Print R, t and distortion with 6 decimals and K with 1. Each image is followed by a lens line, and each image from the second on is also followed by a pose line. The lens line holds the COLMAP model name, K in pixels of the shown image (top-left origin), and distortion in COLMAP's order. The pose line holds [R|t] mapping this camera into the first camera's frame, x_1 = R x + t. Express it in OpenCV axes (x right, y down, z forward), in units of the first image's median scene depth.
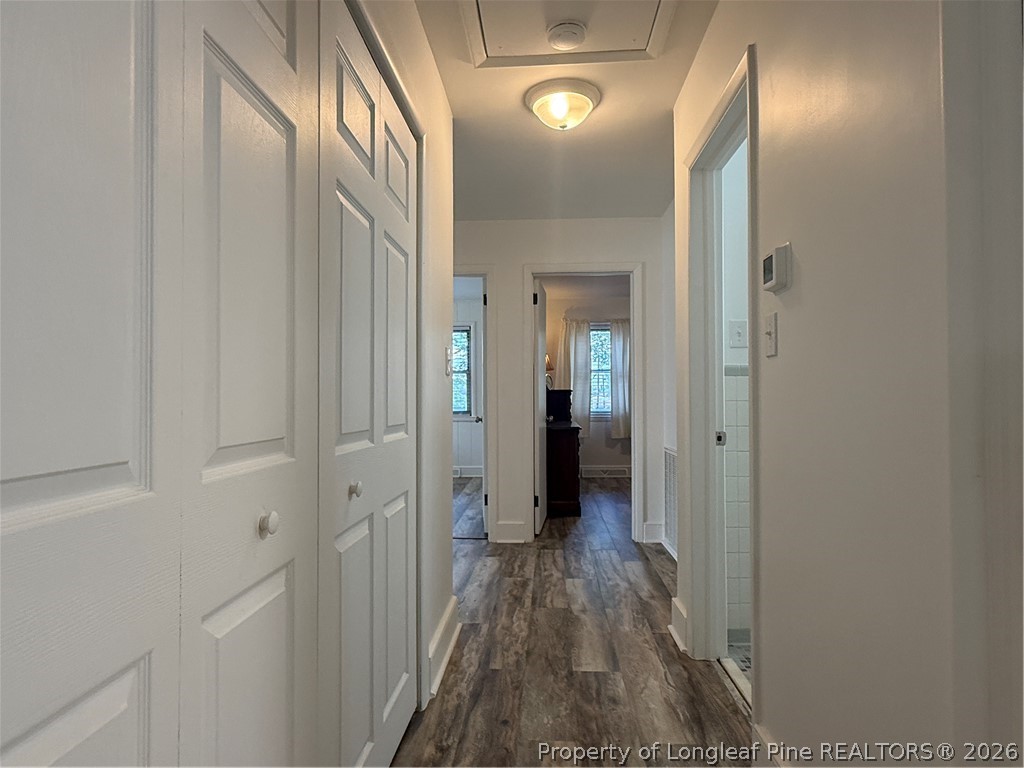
lens RADIAL K [[619.5, 0, 507.7], [0, 619.5, 385.9], [0, 0, 1]] dist [0.002003, 0.000391]
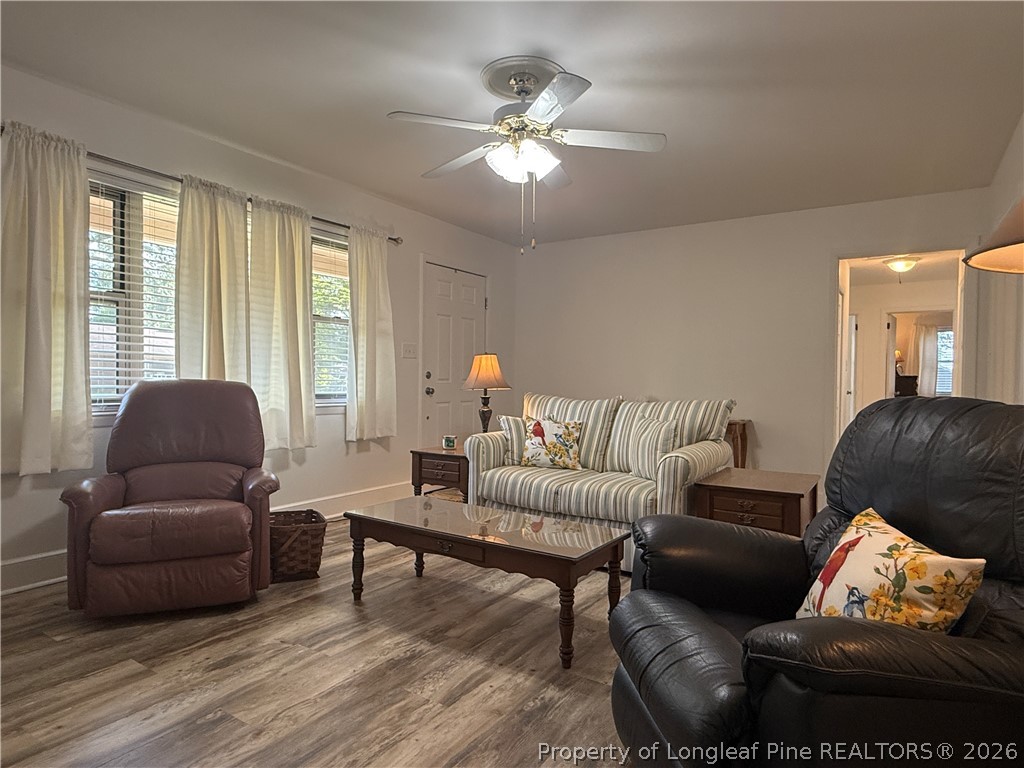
lens RADIAL K [[619.5, 0, 510.7], [0, 619.5, 380.5], [0, 0, 1]] dist [0.002003, 0.000391]
pose [[0.872276, 0.023813, -0.488434, -0.021424], [-0.012163, 0.999561, 0.027011, -0.011816], [0.488863, -0.017620, 0.872183, -0.821917]]
